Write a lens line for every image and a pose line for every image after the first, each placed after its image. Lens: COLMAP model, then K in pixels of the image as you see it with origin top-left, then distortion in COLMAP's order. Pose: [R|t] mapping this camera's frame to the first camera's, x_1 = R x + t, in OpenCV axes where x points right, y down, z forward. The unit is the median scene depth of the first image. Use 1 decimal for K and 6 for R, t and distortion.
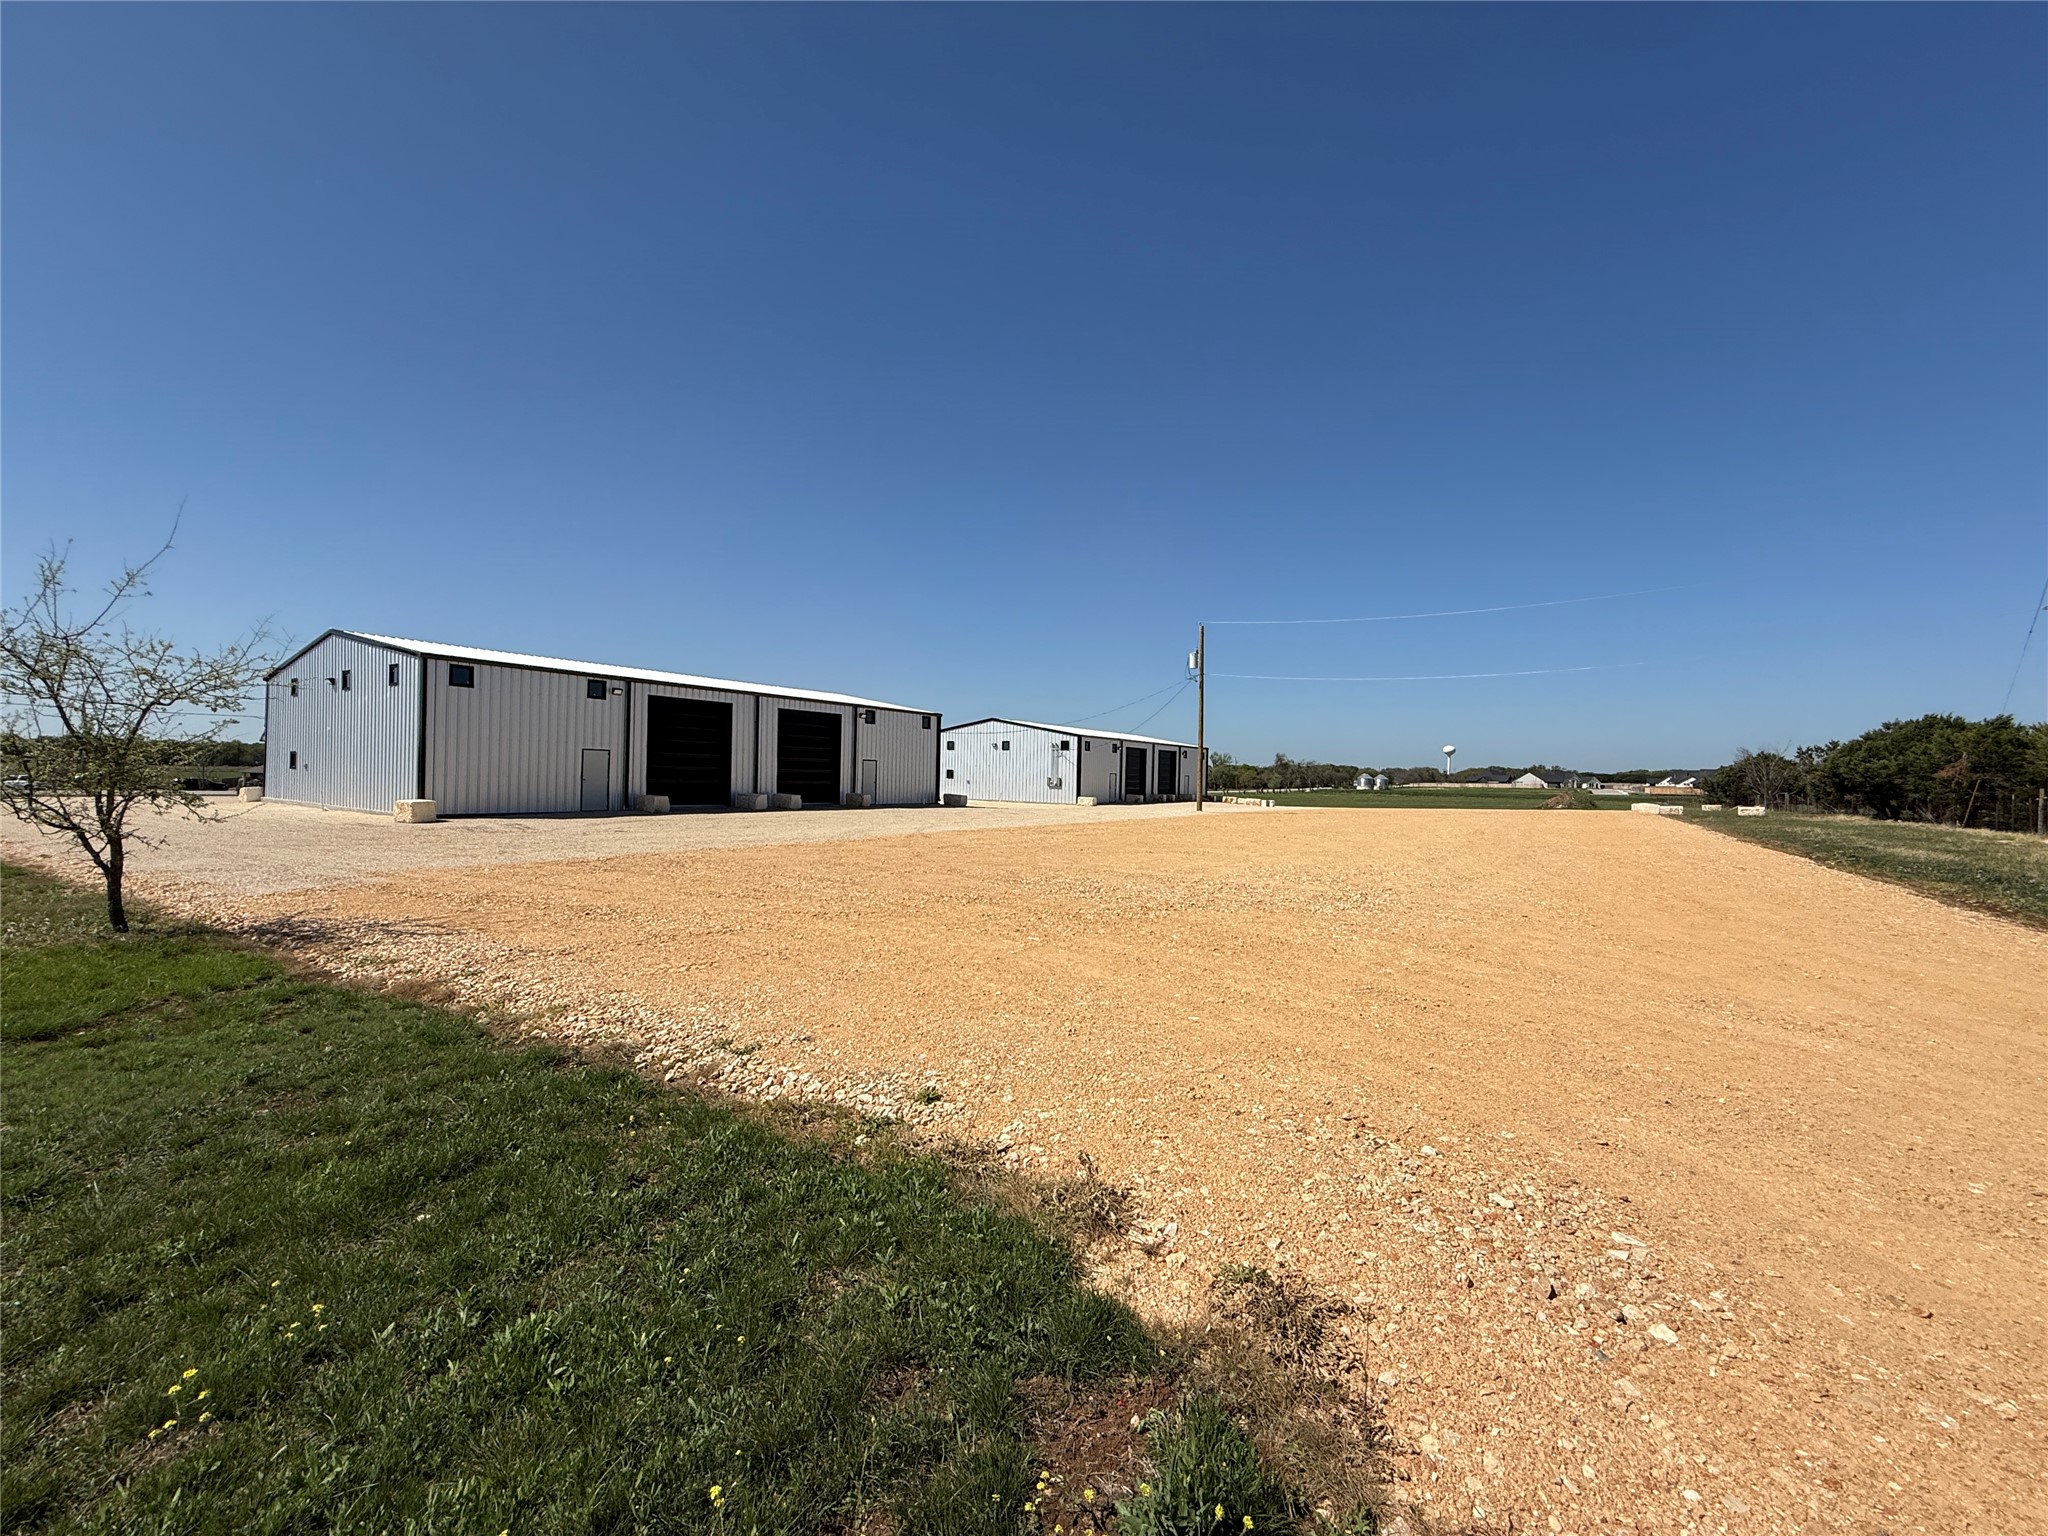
lens RADIAL K [[822.6, 0, 1032.2], [0, 822.6, 770.0], [0, 0, 1]] dist [-0.000214, 0.000012]
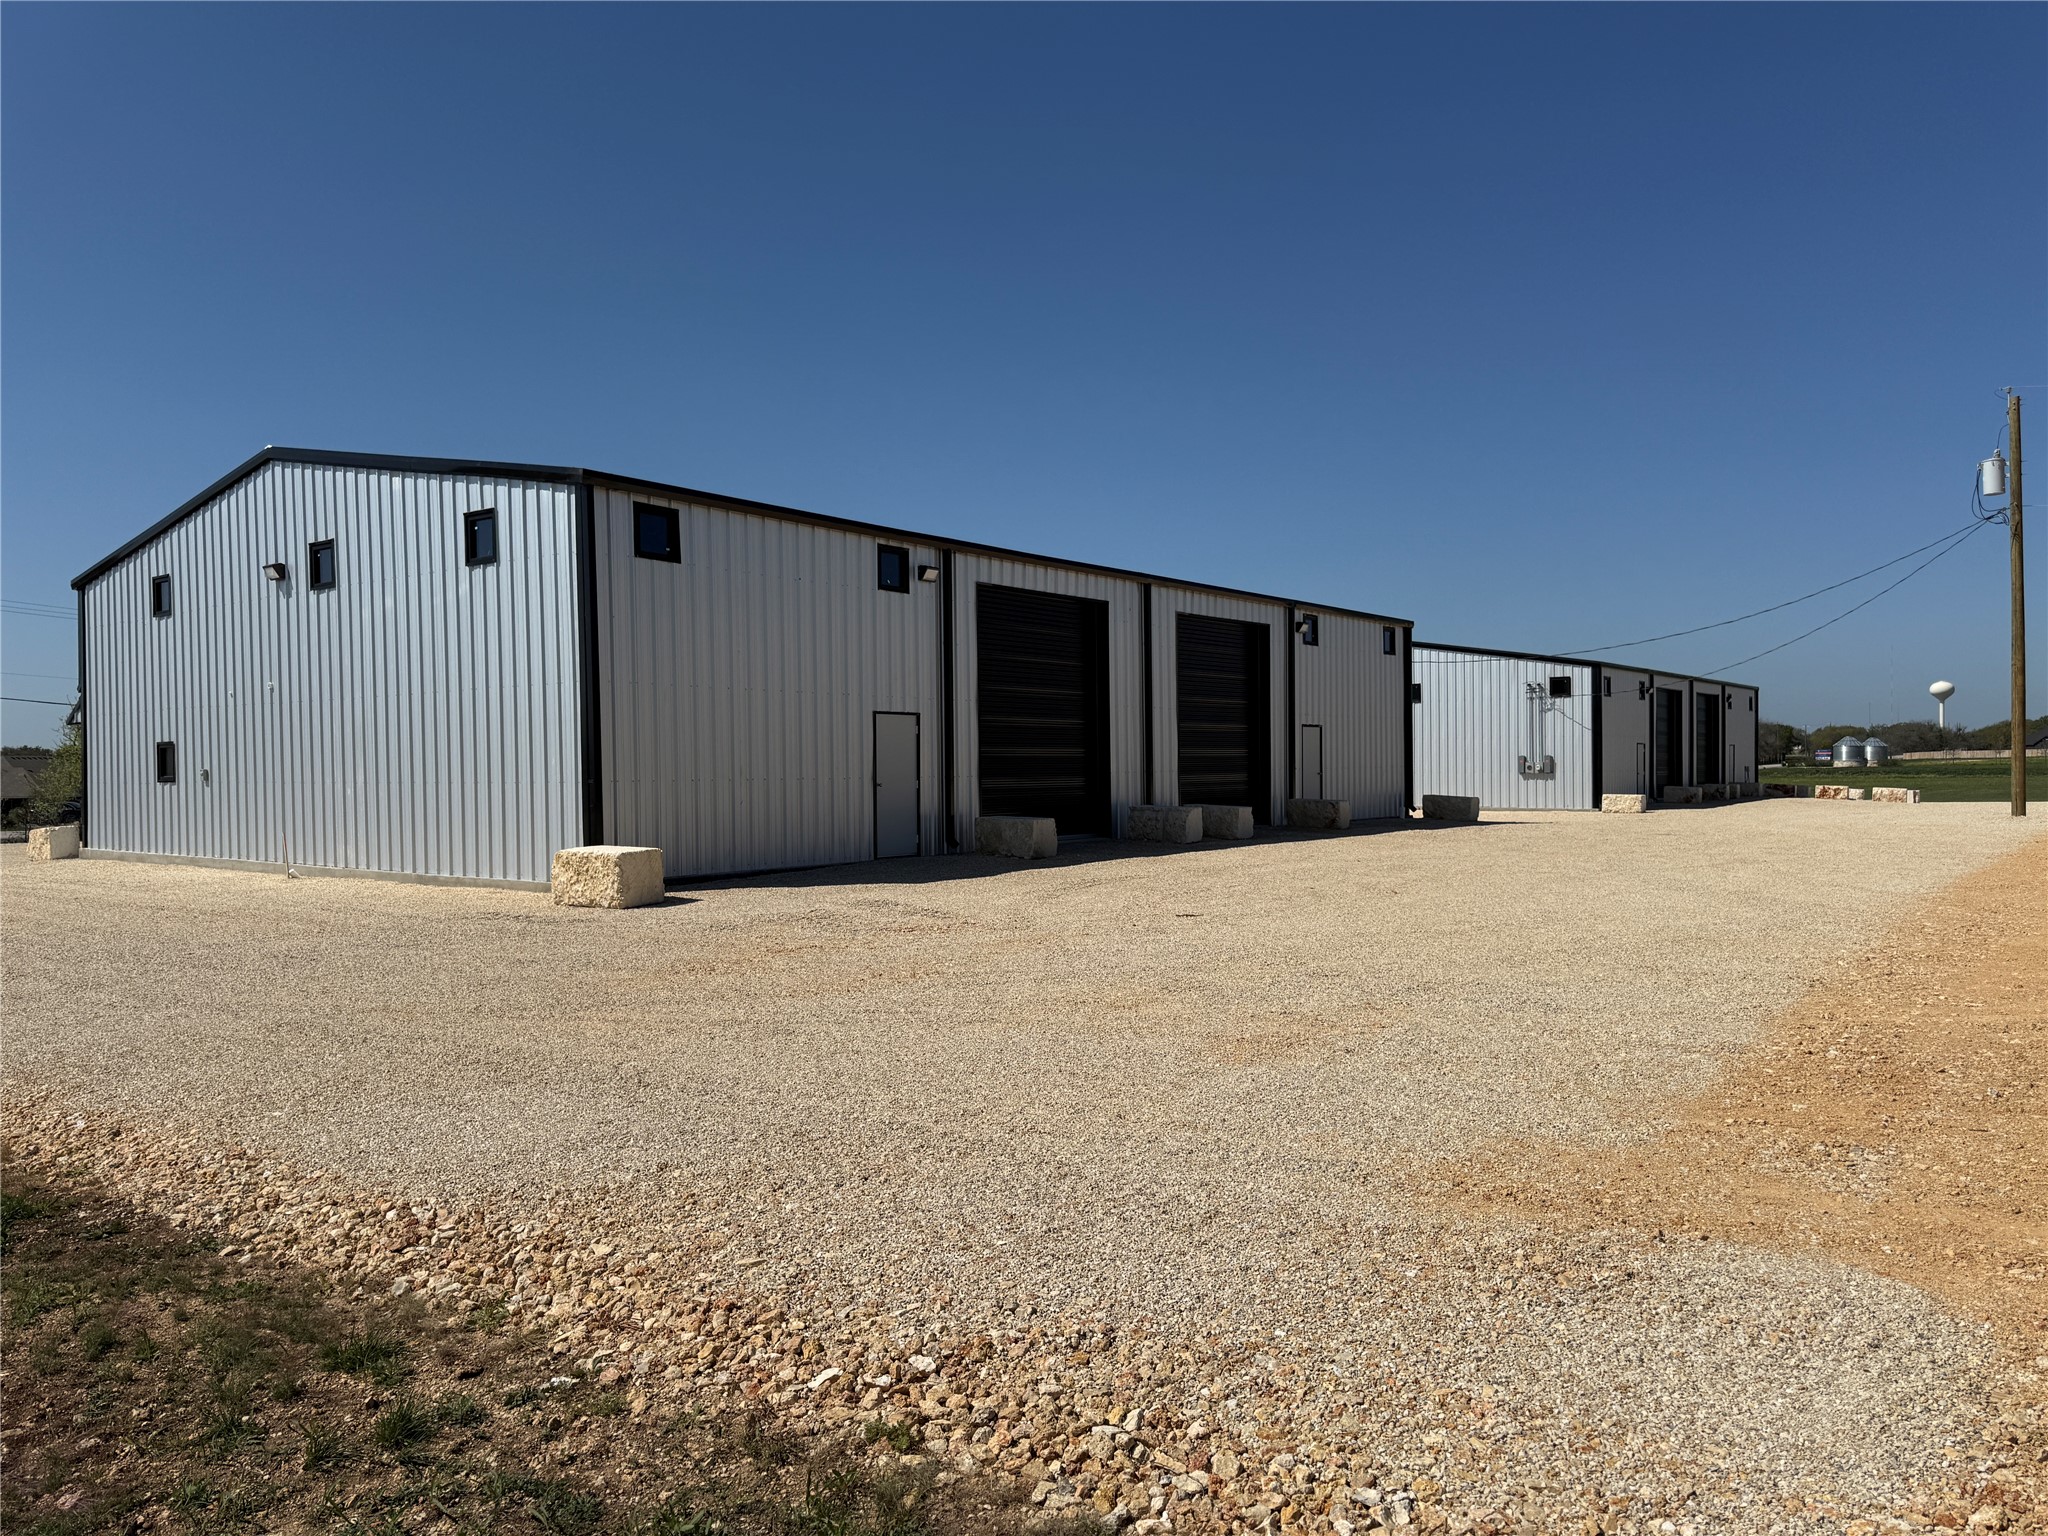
lens RADIAL K [[1466.1, 0, 1019.0], [0, 1466.1, 771.9], [0, 0, 1]] dist [0.007300, 0.000314]
pose [[0.997712, -0.033646, -0.058634, -0.316048], [0.034243, 0.999371, 0.009204, 0.000625], [0.058288, -0.011191, 0.998237, 0.195988]]
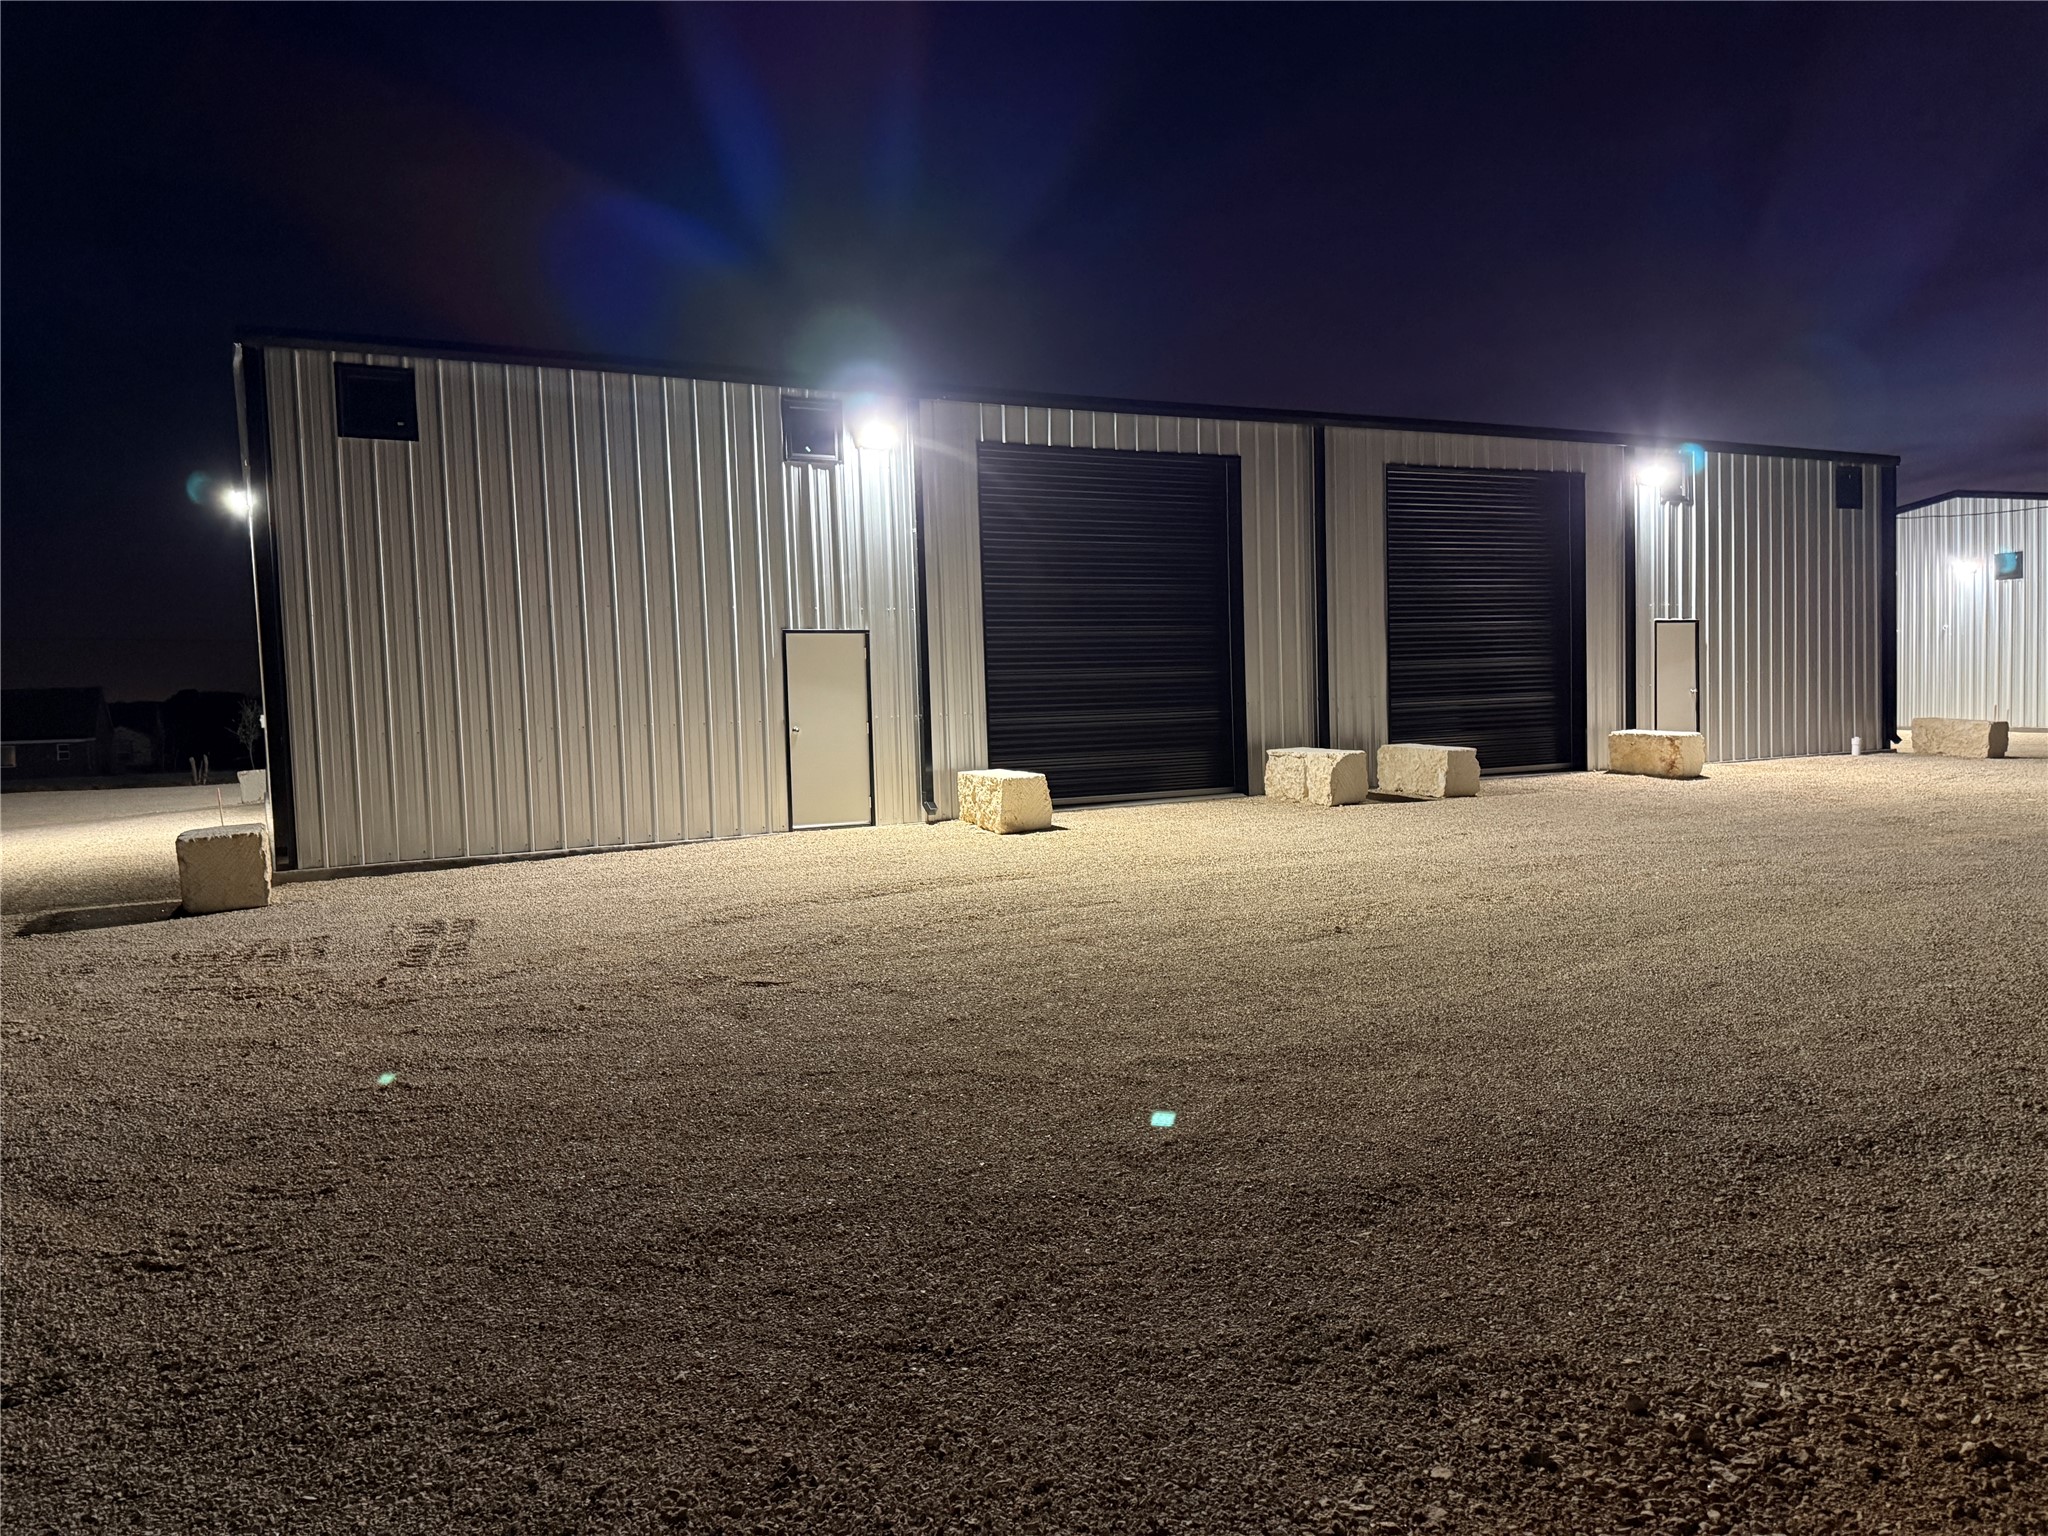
lens RADIAL K [[1466.1, 0, 1019.0], [0, 1466.1, 771.9], [0, 0, 1]] dist [0.007300, 0.000314]
pose [[0.880719, -0.031599, -0.472585, -0.159841], [0.058421, 0.997400, 0.042184, 0.006506], [0.470023, -0.064761, 0.880275, 0.417327]]
